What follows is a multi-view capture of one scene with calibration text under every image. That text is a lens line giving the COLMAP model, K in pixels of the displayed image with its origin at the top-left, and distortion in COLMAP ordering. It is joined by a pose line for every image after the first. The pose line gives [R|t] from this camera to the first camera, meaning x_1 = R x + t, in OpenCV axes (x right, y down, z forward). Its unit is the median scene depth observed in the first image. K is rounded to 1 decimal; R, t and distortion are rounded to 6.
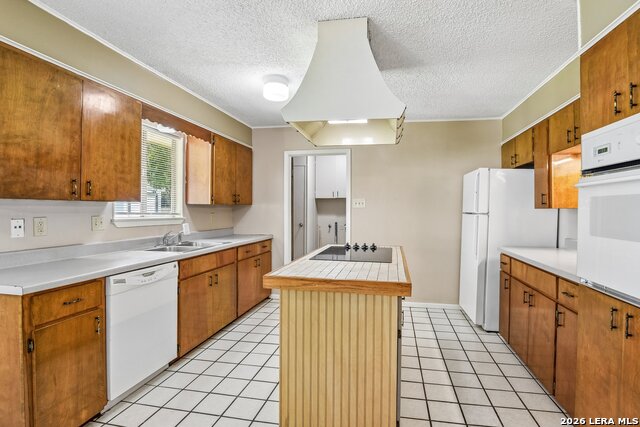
lens RADIAL K [[313.0, 0, 322.1], [0, 313.0, 212.4], [0, 0, 1]] dist [-0.005989, -0.000466]
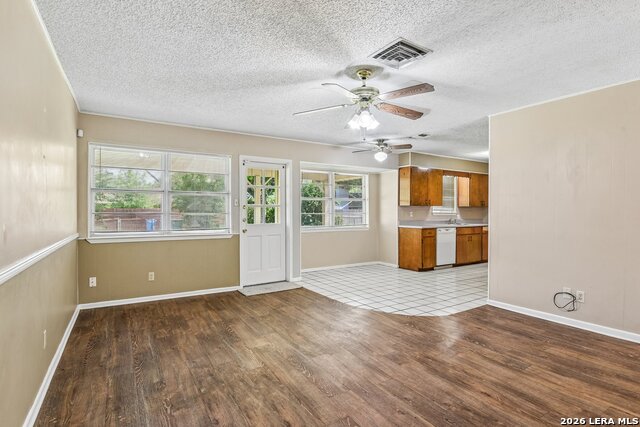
lens RADIAL K [[322.1, 0, 318.4], [0, 322.1, 214.9], [0, 0, 1]] dist [-0.013245, -0.000603]
pose [[0.705286, 0.002855, -0.708917, 0.548470], [-0.003624, 0.999993, 0.000422, 0.039550], [0.708914, 0.002272, 0.705292, -1.478643]]
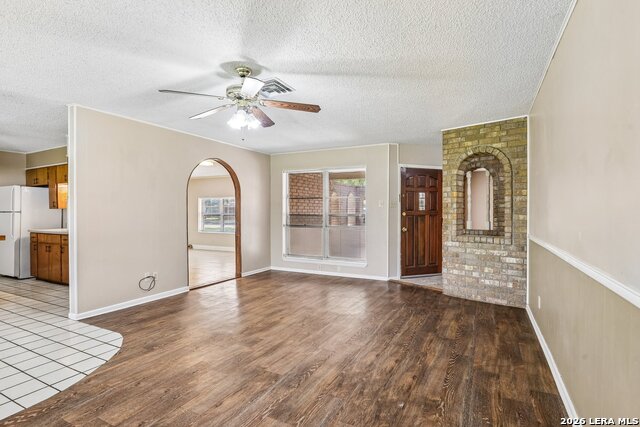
lens RADIAL K [[322.1, 0, 319.9], [0, 322.1, 209.0], [0, 0, 1]] dist [-0.013245, -0.000603]
pose [[0.245063, 0.001034, 0.969507, -0.855550], [0.017801, 0.999826, -0.005566, 0.032047], [-0.969344, 0.018622, 0.245002, -1.153706]]
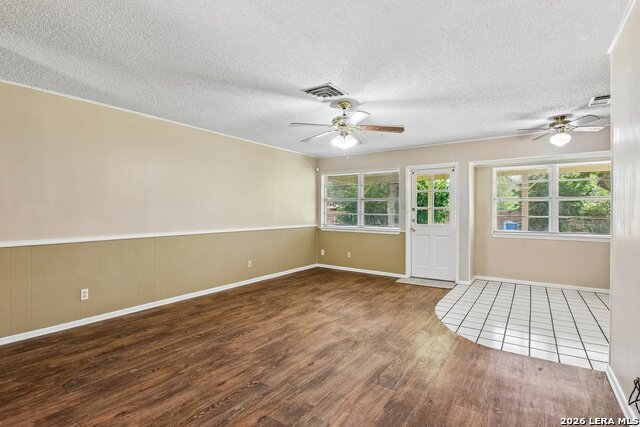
lens RADIAL K [[313.0, 0, 318.1], [0, 313.0, 213.9], [0, 0, 1]] dist [-0.005989, -0.000466]
pose [[-0.381695, -0.001374, -0.924287, 1.086916], [-0.016362, 0.999852, 0.005271, 0.028428], [0.924143, 0.017135, -0.381661, -0.365425]]
